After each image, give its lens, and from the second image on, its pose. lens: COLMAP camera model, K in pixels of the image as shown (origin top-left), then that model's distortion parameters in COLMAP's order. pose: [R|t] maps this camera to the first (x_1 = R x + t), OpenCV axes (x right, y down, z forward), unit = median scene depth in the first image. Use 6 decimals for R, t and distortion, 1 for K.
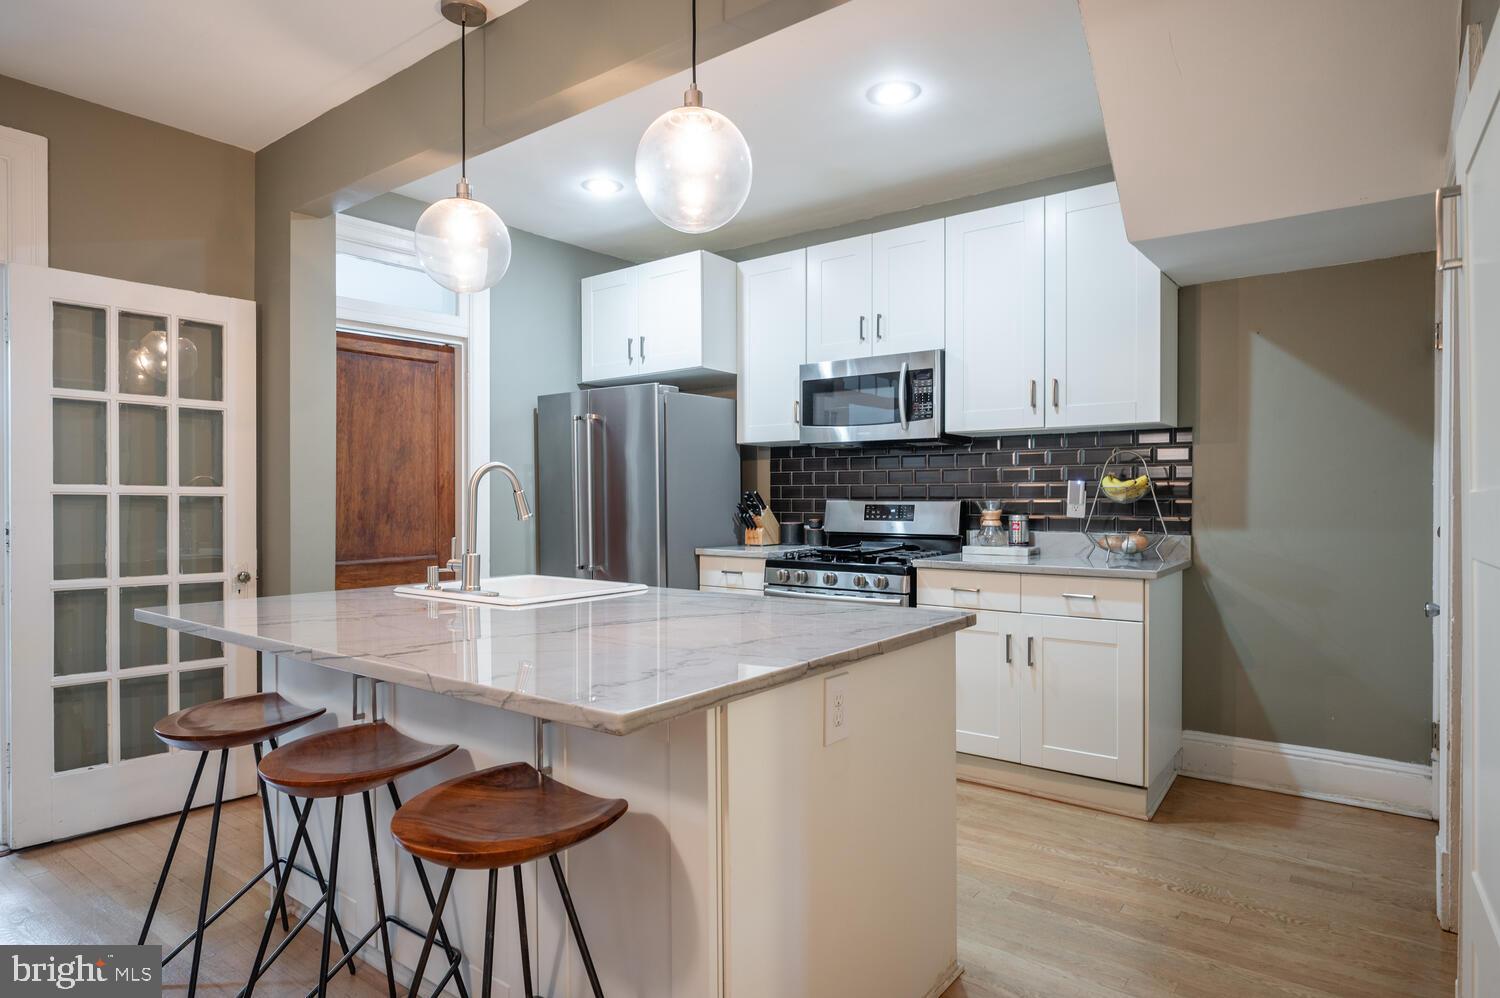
lens RADIAL K [[839.3, 0, 758.7], [0, 839.3, 509.7], [0, 0, 1]] dist [-0.001907, 0.000063]
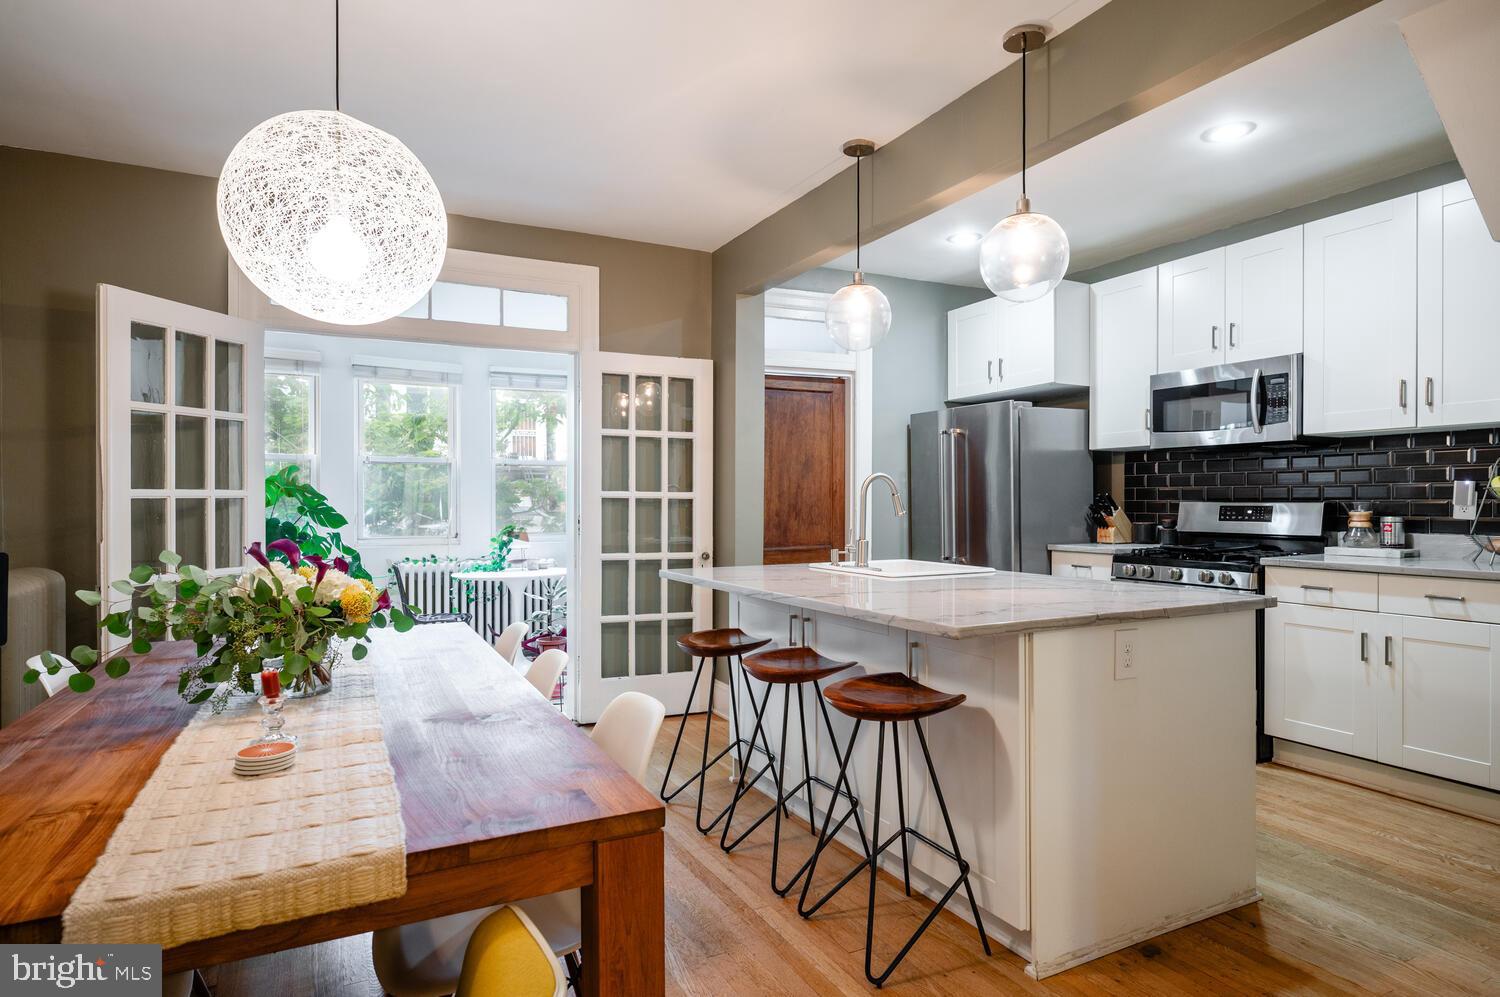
lens RADIAL K [[839.3, 0, 758.7], [0, 839.3, 509.2], [0, 0, 1]] dist [-0.001907, 0.000063]
pose [[0.906151, 0.003240, -0.422942, 0.054471], [-0.004979, 0.999983, -0.003007, 0.004553], [0.422925, 0.004830, 0.906152, -0.202947]]
